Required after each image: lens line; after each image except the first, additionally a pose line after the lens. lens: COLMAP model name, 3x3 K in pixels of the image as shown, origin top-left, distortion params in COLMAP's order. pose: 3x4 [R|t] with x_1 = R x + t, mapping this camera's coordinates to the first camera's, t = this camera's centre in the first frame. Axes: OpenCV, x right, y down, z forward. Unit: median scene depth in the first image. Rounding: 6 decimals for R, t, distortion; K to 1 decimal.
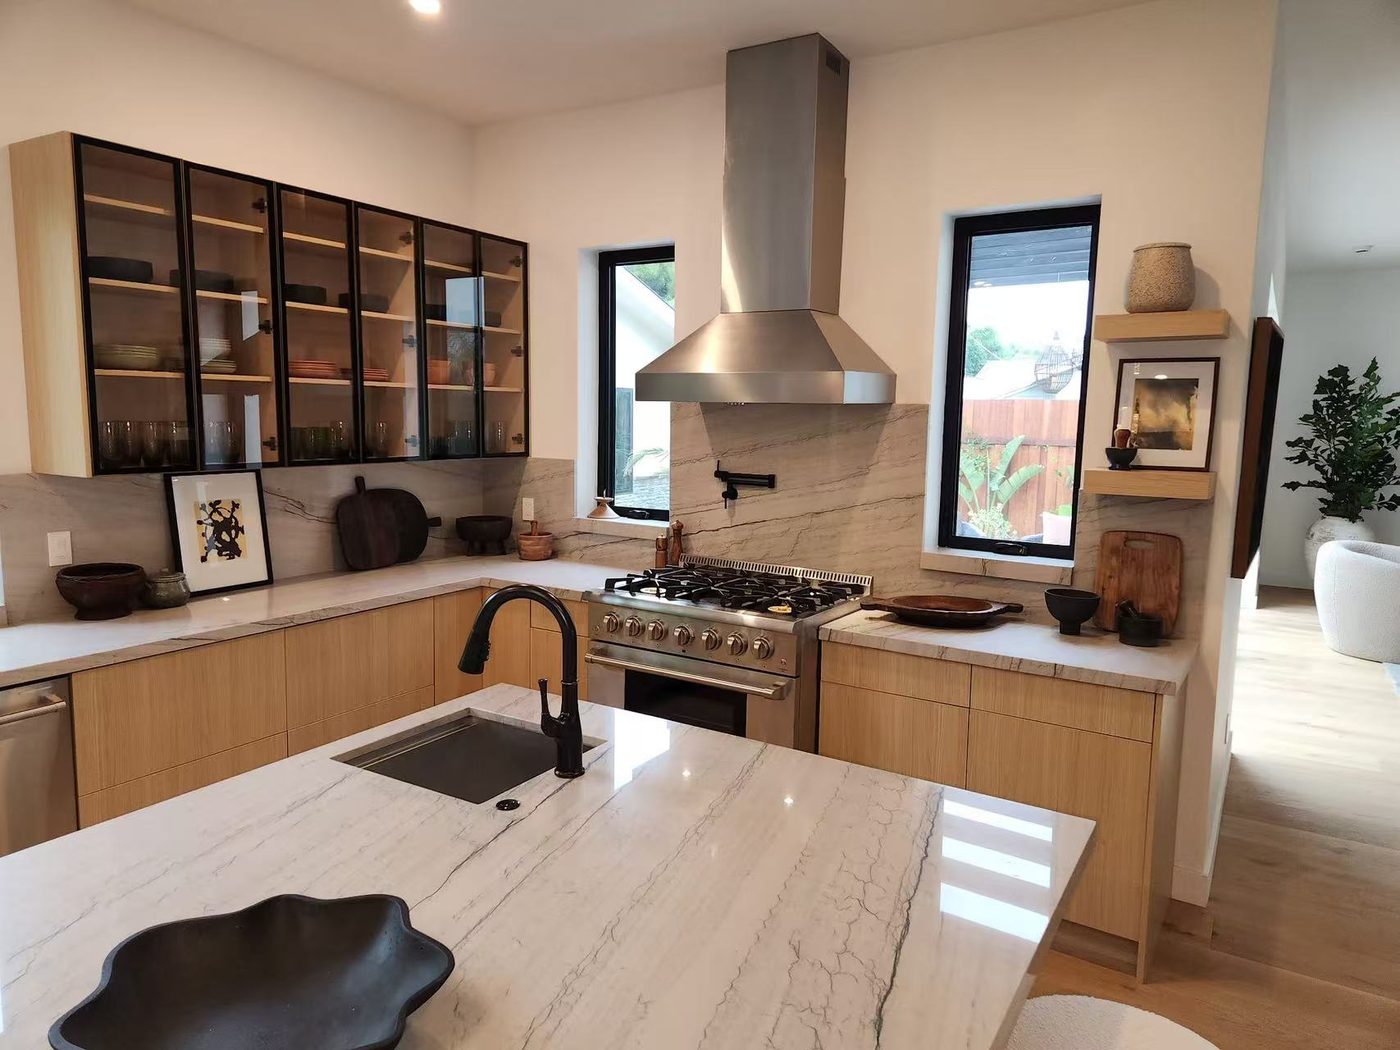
lens RADIAL K [[923.8, 0, 703.4], [0, 923.8, 521.5], [0, 0, 1]] dist [0.078790, -0.064905]
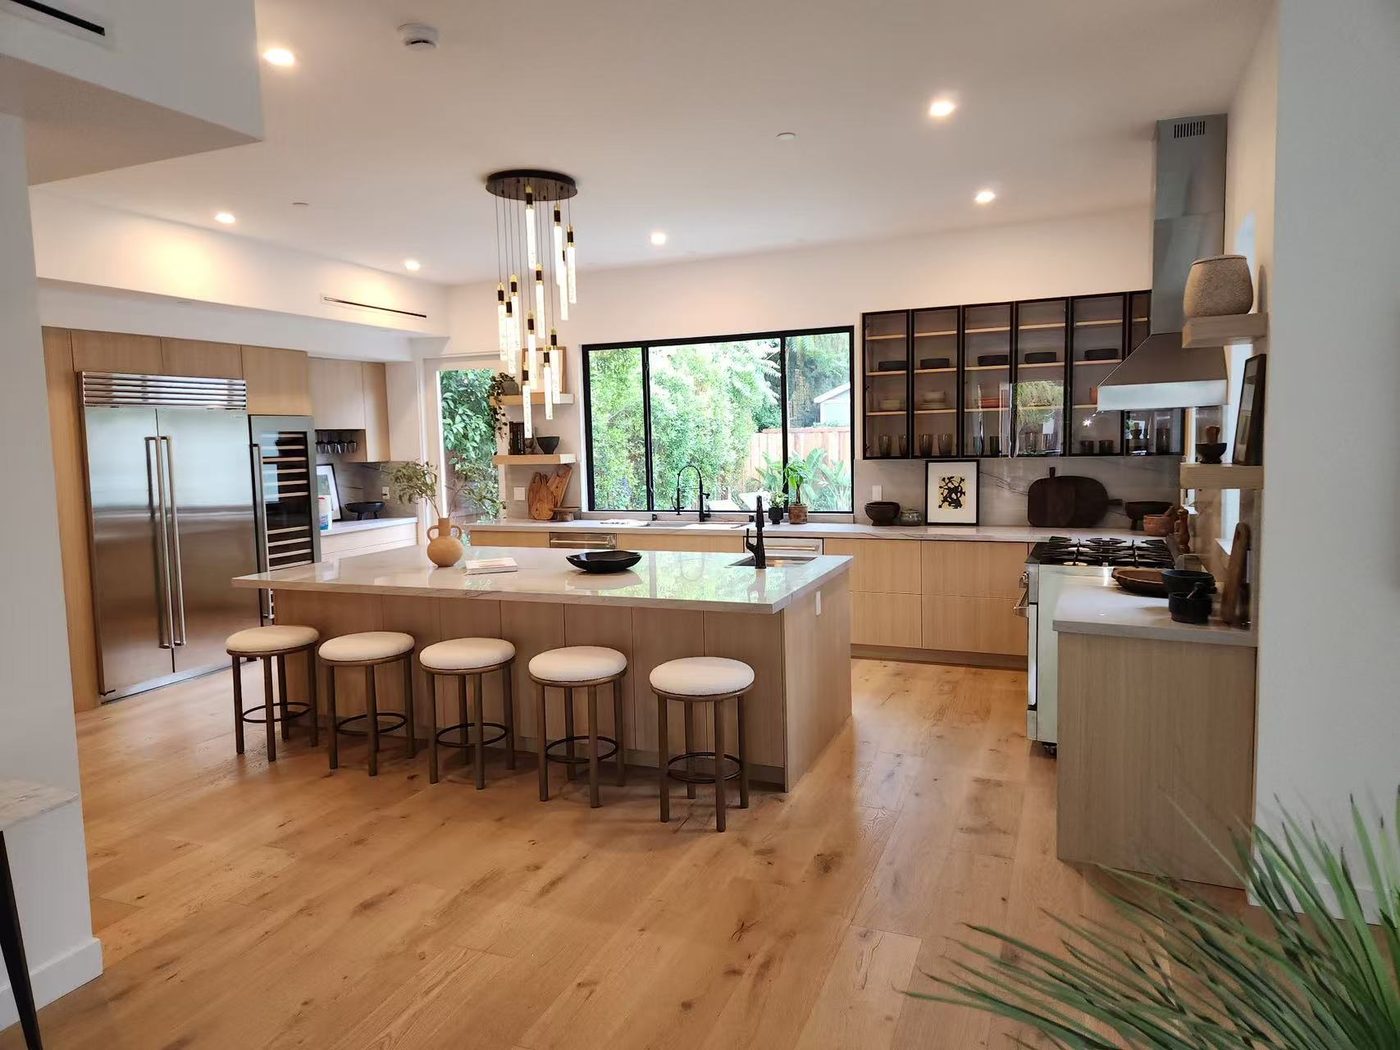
lens RADIAL K [[923.8, 0, 692.4], [0, 923.8, 510.0], [0, 0, 1]] dist [0.078790, -0.064905]
pose [[0.151759, 0.062987, -0.986409, 1.235983], [-0.090986, 0.994621, 0.049513, -0.000334], [0.984221, 0.082235, 0.156674, 0.206580]]
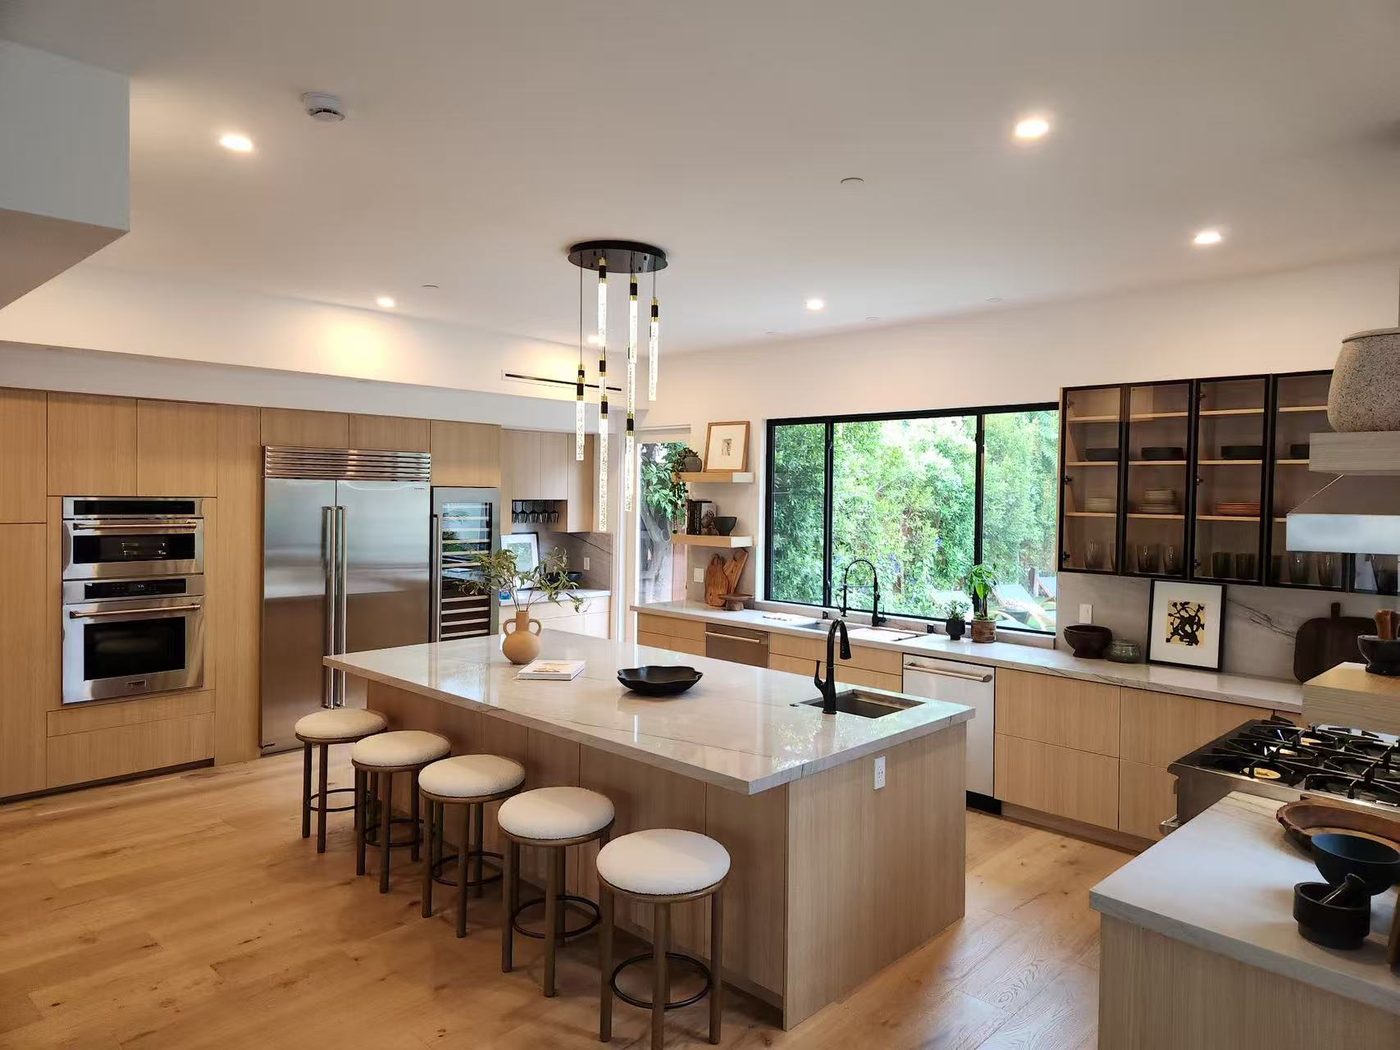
lens RADIAL K [[923.8, 0, 708.7], [0, 923.8, 514.5], [0, 0, 1]] dist [0.078790, -0.064905]
pose [[-0.207521, 0.007302, -0.978203, 1.008919], [-0.134787, 0.990221, 0.035986, -0.106540], [0.968900, 0.139317, -0.204507, 0.576222]]
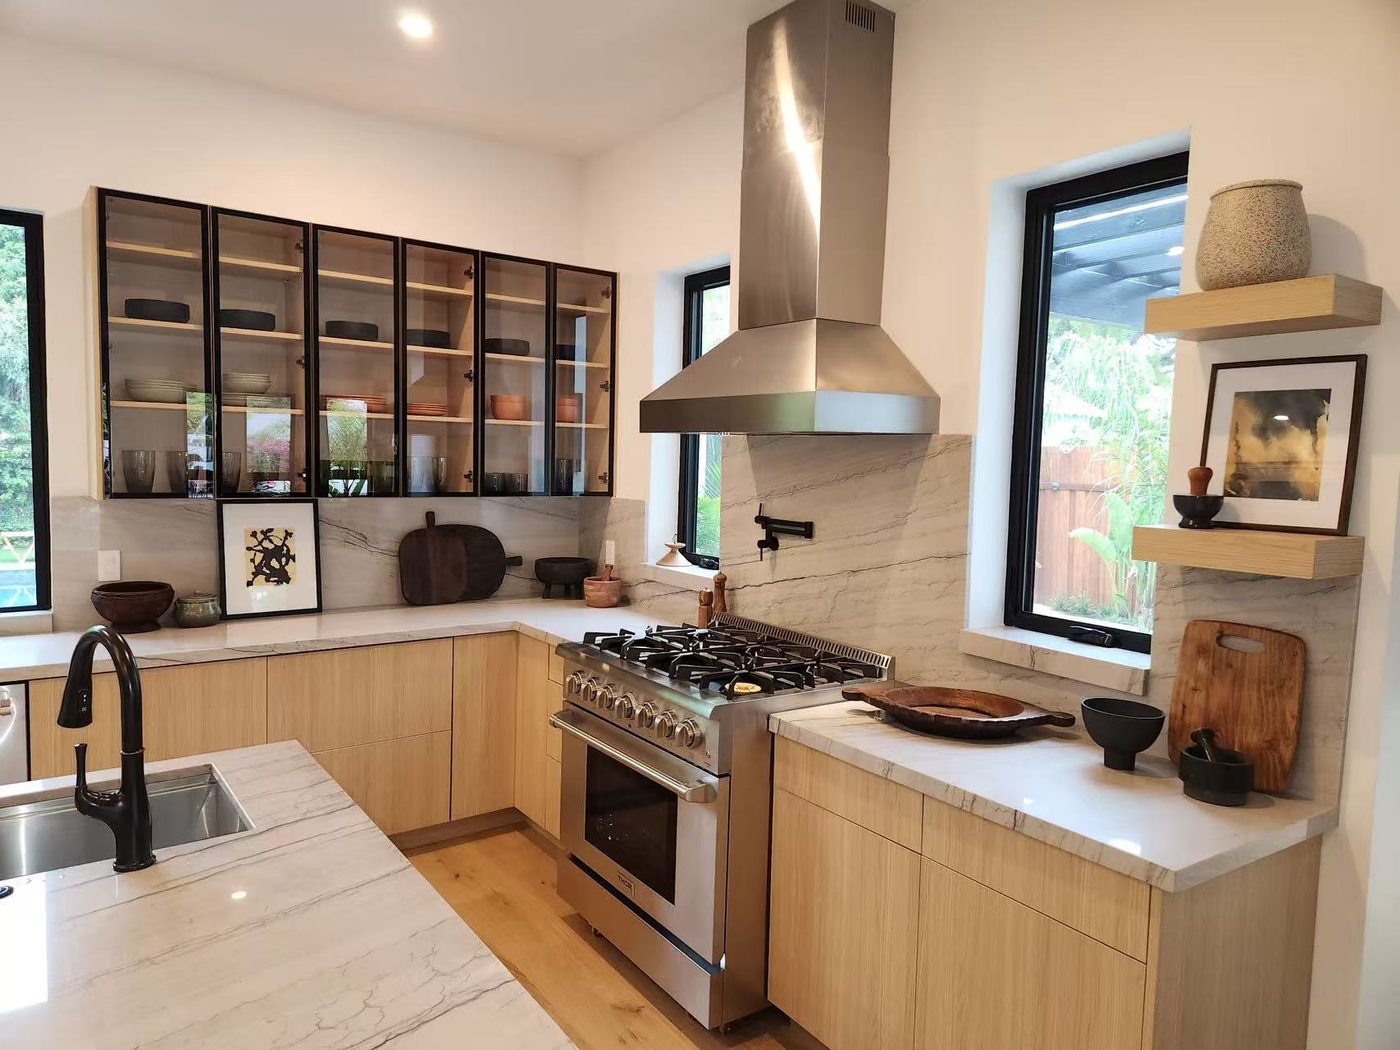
lens RADIAL K [[923.8, 0, 694.2], [0, 923.8, 521.3], [0, 0, 1]] dist [0.078790, -0.064905]
pose [[0.923524, 0.033204, -0.382100, 0.319440], [-0.054981, 0.997417, -0.046213, -0.008239], [0.379579, 0.063687, 0.922965, 0.215226]]
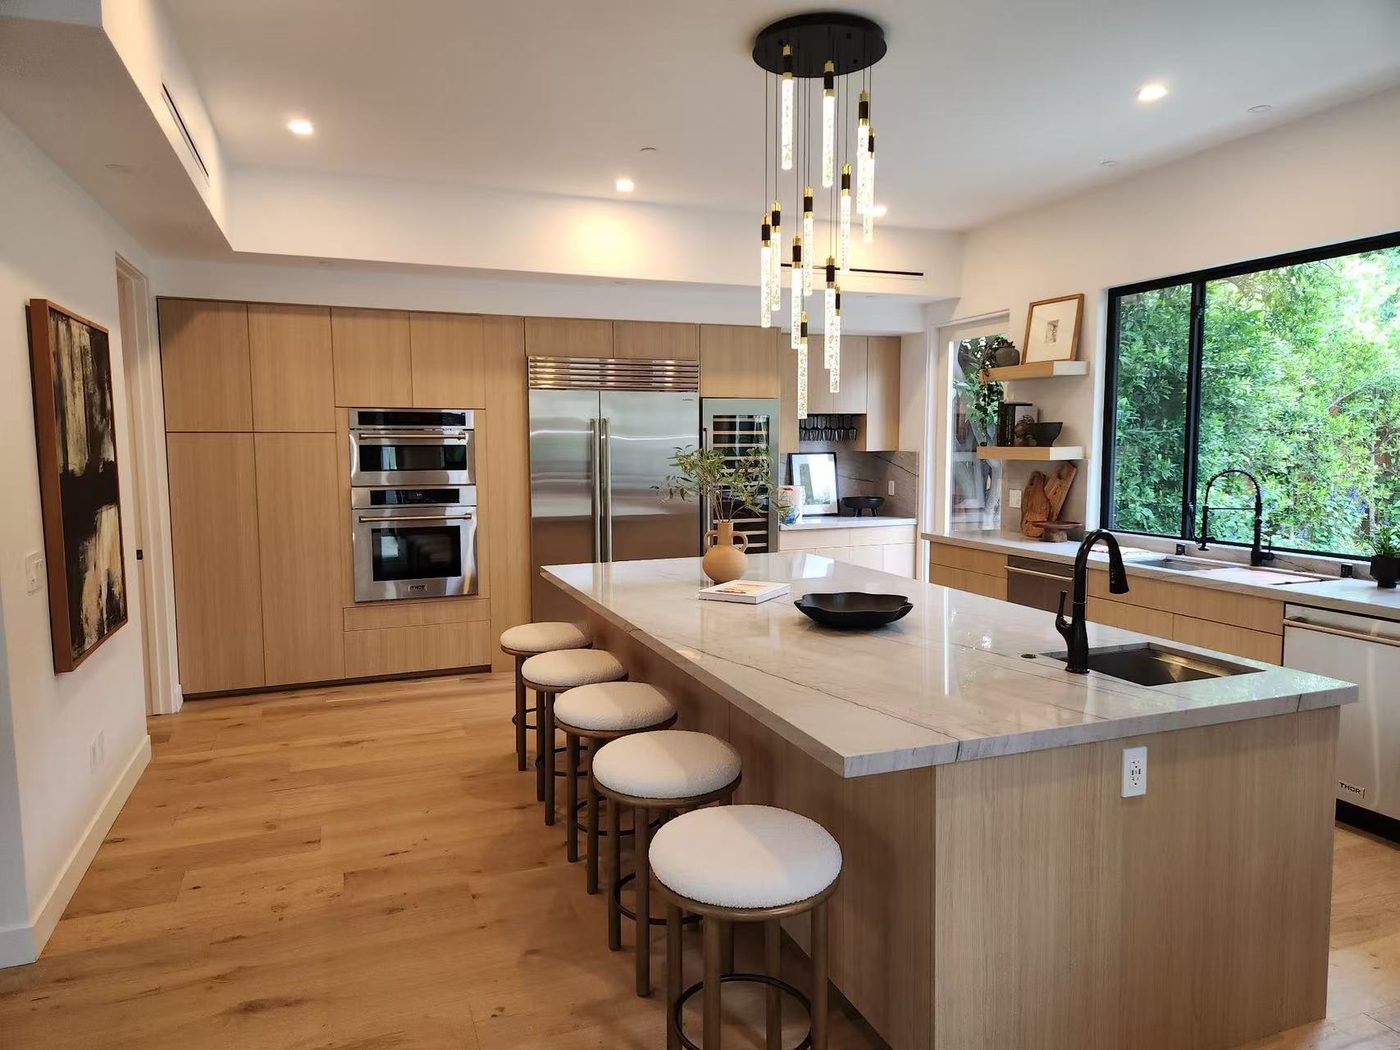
lens RADIAL K [[923.8, 0, 696.7], [0, 923.8, 522.5], [0, 0, 1]] dist [0.078790, -0.064905]
pose [[-0.607409, 0.061657, -0.791993, 0.654236], [-0.097849, 0.983584, 0.151617, -0.048150], [0.788340, 0.169589, -0.591405, 0.697115]]
